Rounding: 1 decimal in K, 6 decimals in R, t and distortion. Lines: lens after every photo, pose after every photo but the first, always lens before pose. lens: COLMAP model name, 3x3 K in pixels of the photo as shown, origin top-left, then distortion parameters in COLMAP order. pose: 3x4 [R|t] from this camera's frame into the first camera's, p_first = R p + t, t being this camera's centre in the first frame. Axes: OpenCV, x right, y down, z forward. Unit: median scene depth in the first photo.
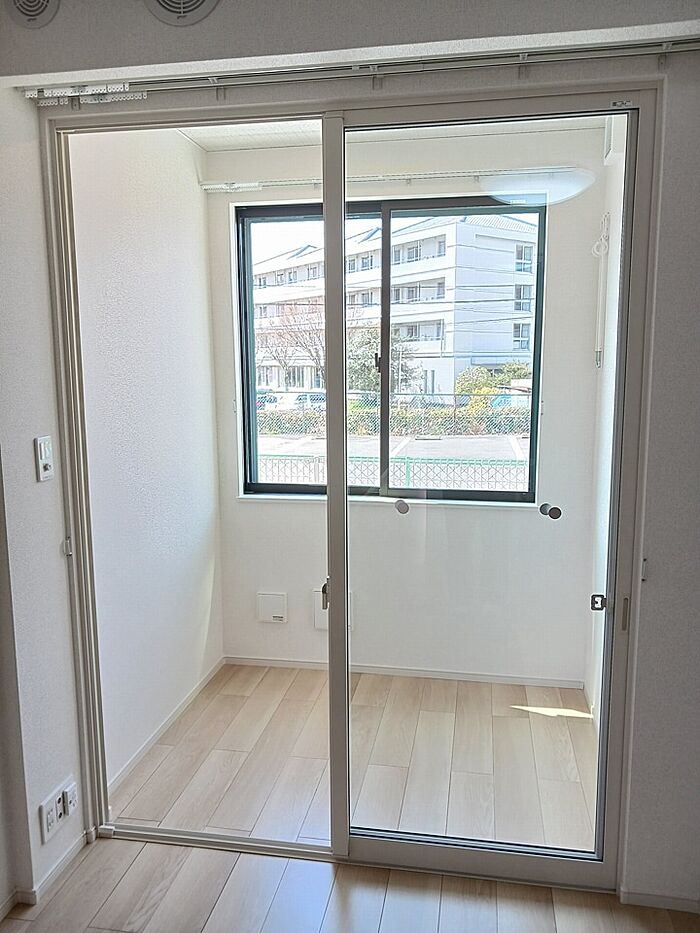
lens RADIAL K [[738.8, 0, 350.0], [0, 738.8, 466.5], [0, 0, 1]] dist [-0.005046, -0.010340]
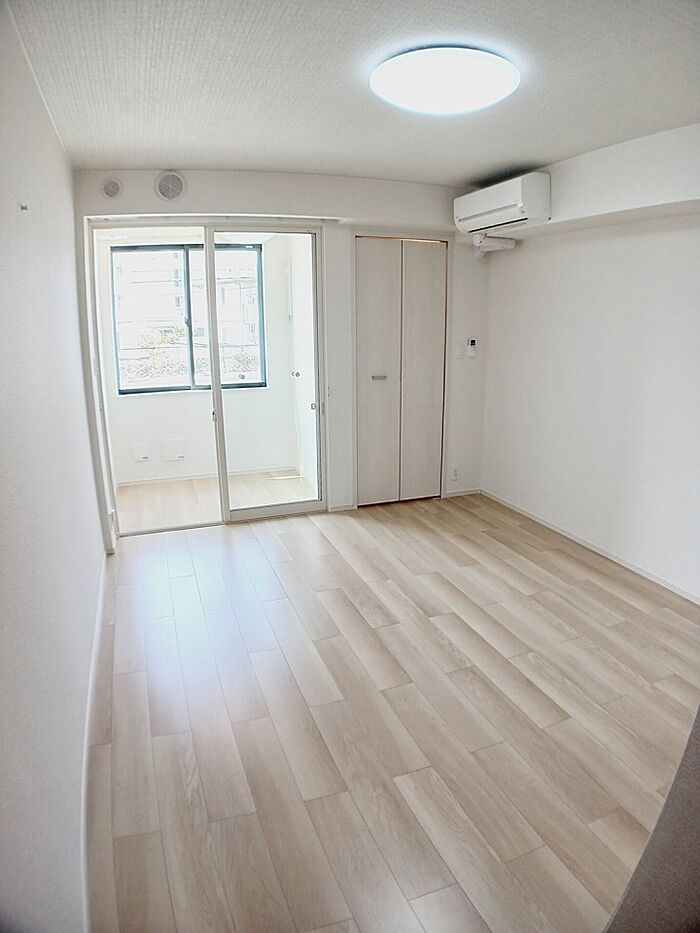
lens RADIAL K [[585.0, 0, 350.0], [0, 585.0, 466.5], [0, 0, 1]] dist [-0.191584, -0.001245]
pose [[0.868843, -0.122341, 0.479734, -0.598827], [0.071672, 0.989861, 0.122627, 0.141407], [-0.489872, -0.072160, 0.868803, -0.952392]]
